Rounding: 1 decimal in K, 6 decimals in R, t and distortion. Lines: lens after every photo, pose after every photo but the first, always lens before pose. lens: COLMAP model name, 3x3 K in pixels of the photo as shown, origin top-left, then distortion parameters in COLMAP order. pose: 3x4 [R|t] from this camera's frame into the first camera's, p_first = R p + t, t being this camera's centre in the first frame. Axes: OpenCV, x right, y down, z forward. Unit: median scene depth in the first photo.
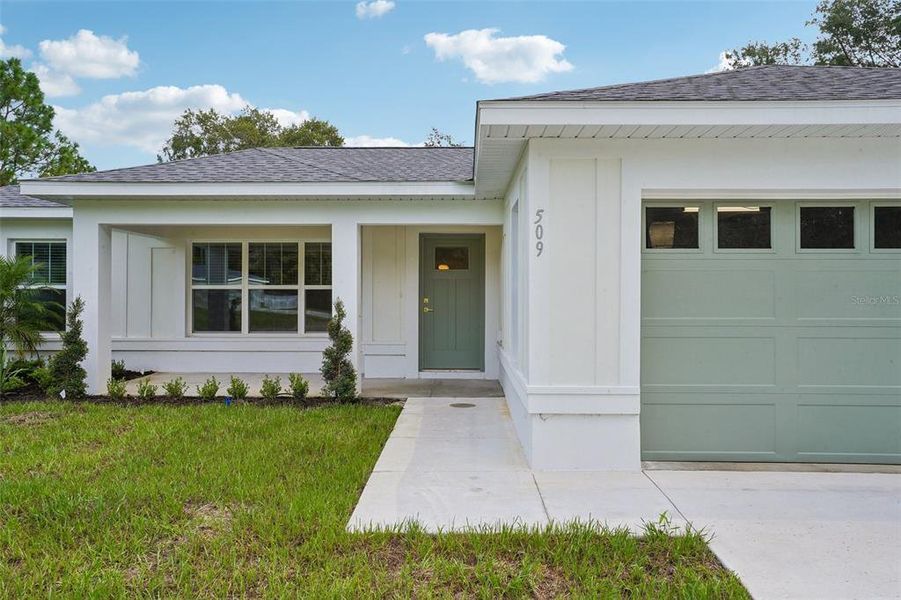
lens RADIAL K [[619.2, 0, 448.2], [0, 619.2, 287.7], [0, 0, 1]] dist [0.022337, 0.006146]
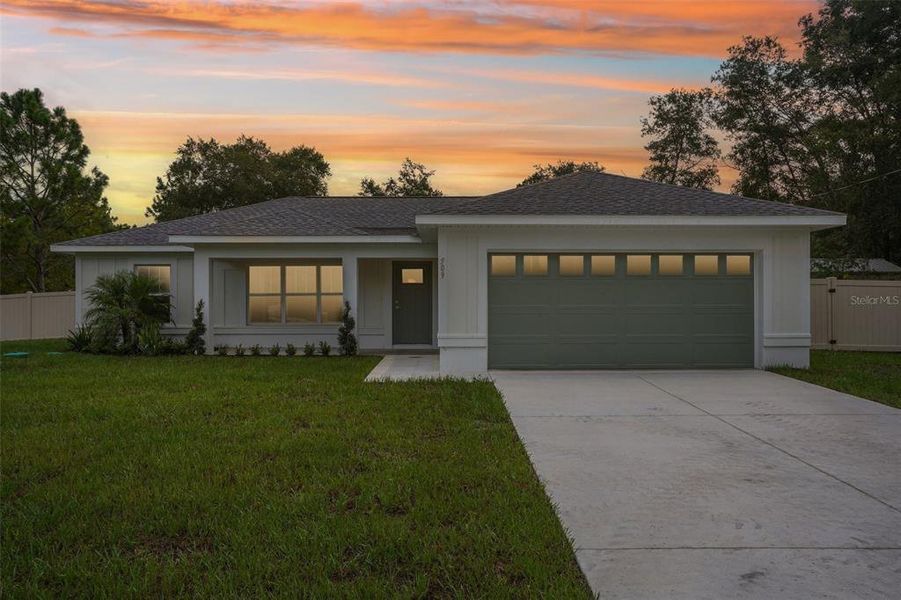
lens RADIAL K [[619.2, 0, 448.2], [0, 619.2, 287.7], [0, 0, 1]] dist [0.022337, 0.006146]
pose [[0.999405, -0.002947, 0.034353, 0.015406], [0.003499, 0.999865, -0.016038, 0.003479], [-0.034301, 0.016149, 0.999281, -0.224597]]
